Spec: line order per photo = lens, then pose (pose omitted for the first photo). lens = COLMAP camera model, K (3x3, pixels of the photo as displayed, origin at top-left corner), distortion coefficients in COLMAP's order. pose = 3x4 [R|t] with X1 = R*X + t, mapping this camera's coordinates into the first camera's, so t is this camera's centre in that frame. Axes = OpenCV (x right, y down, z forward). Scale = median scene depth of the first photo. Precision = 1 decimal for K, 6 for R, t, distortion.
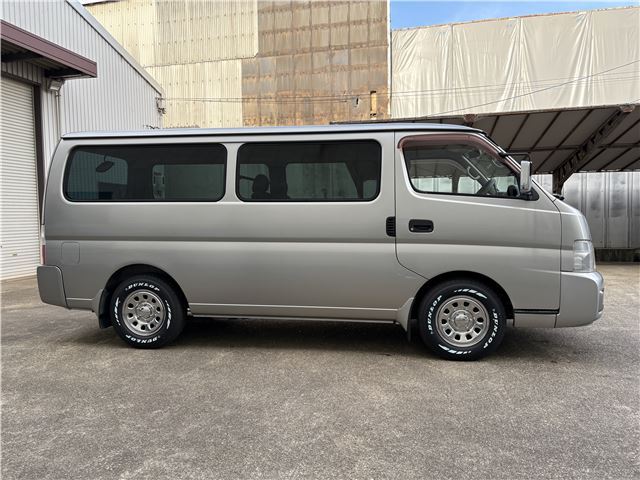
lens RADIAL K [[483.3, 0, 320.0], [0, 483.3, 240.0], [0, 0, 1]] dist [0.024546, -0.005064]
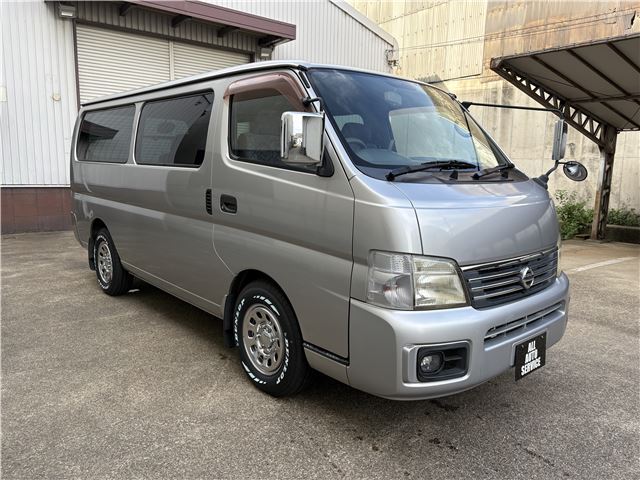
lens RADIAL K [[485.2, 0, 320.0], [0, 485.2, 240.0], [0, 0, 1]] dist [0.026788, -0.004505]
pose [[0.772058, 0.122668, -0.623602, 0.758056], [-0.063794, 0.991199, 0.115996, -0.066417], [0.632342, -0.049774, 0.773089, 0.476038]]
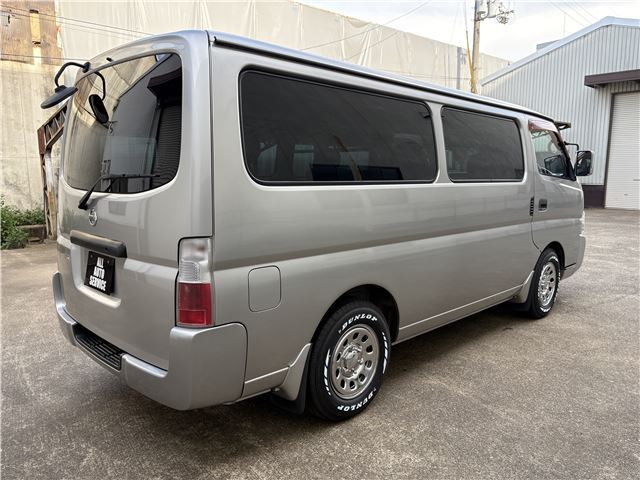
lens RADIAL K [[483.3, 0, 320.0], [0, 483.3, 240.0], [0, 0, 1]] dist [0.024546, -0.005064]
pose [[0.590809, -0.102683, 0.800250, -0.929008], [0.034604, 0.994180, 0.102019, -0.075547], [-0.806069, -0.032582, 0.590924, 0.714671]]
